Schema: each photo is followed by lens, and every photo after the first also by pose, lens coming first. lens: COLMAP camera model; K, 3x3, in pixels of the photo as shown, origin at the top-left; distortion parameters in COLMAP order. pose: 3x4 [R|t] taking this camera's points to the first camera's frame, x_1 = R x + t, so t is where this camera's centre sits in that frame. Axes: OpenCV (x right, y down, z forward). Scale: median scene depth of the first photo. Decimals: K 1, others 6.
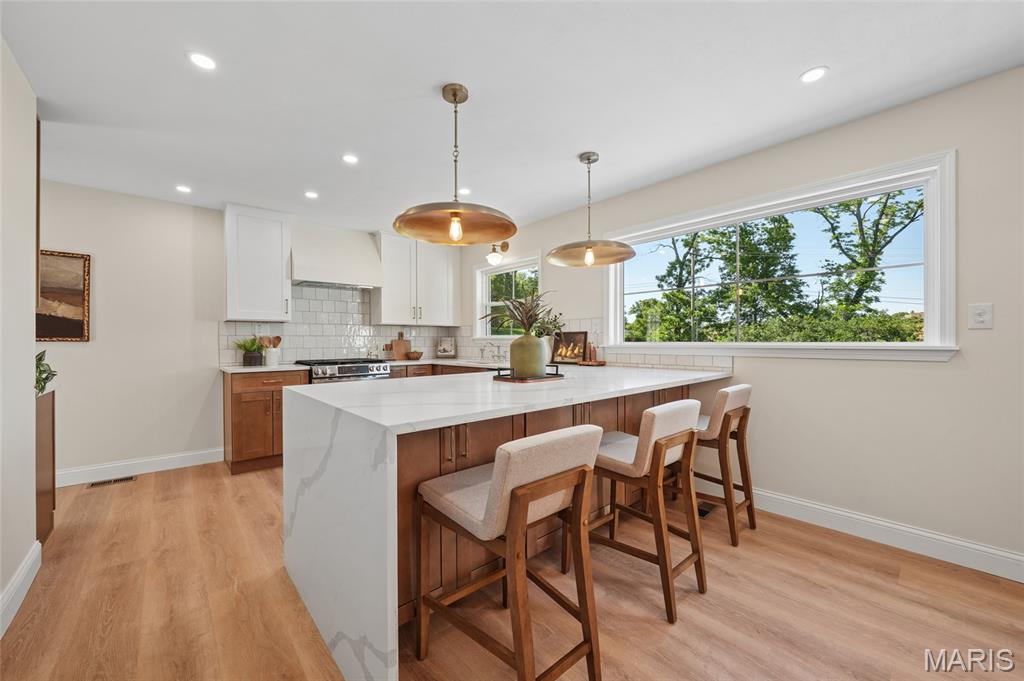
lens RADIAL K [[398.5, 0, 518.2], [0, 398.5, 347.1], [0, 0, 1]] dist [-0.016645, -0.000159]
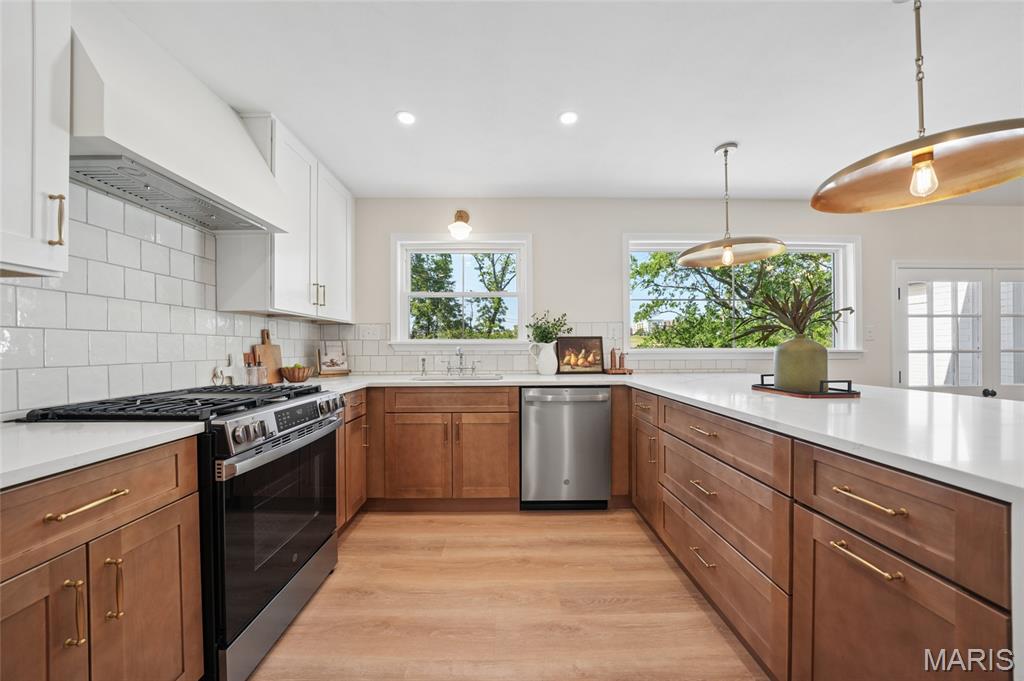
lens RADIAL K [[358.8, 0, 509.9], [0, 358.8, 346.8], [0, 0, 1]] dist [-0.014679, 0.000029]
pose [[0.668194, 0.003865, 0.743977, -0.535321], [0.011133, 0.999823, -0.015192, -0.005457], [-0.743903, 0.018434, 0.668033, 0.575566]]
